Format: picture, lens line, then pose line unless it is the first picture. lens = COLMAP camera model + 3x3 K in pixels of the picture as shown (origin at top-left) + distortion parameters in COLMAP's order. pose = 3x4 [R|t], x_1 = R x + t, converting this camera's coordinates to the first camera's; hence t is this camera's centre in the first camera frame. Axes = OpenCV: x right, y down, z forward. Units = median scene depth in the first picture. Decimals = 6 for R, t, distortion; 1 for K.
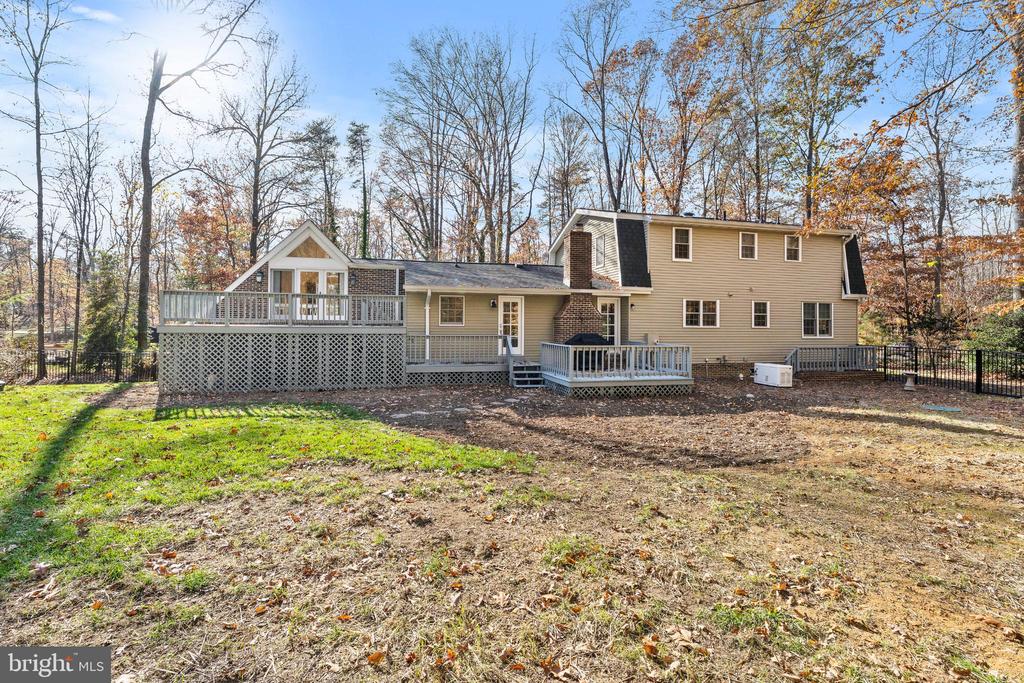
lens RADIAL K [[433.5, 0, 513.7], [0, 433.5, 332.8], [0, 0, 1]] dist [0.001223, -0.000028]
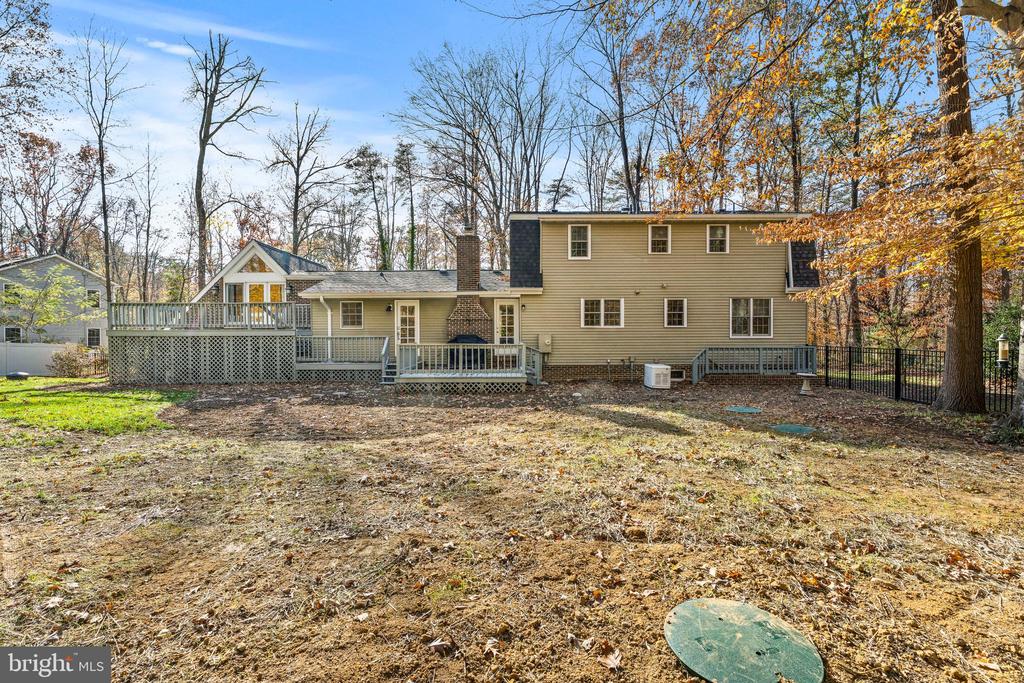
lens RADIAL K [[441.9, 0, 515.3], [0, 441.9, 347.6], [0, 0, 1]] dist [-0.002227, 0.000147]
pose [[0.975190, -0.004837, -0.221315, 0.465874], [0.007275, 0.999921, 0.010202, 0.021253], [0.221249, -0.011559, 0.975149, -0.000786]]
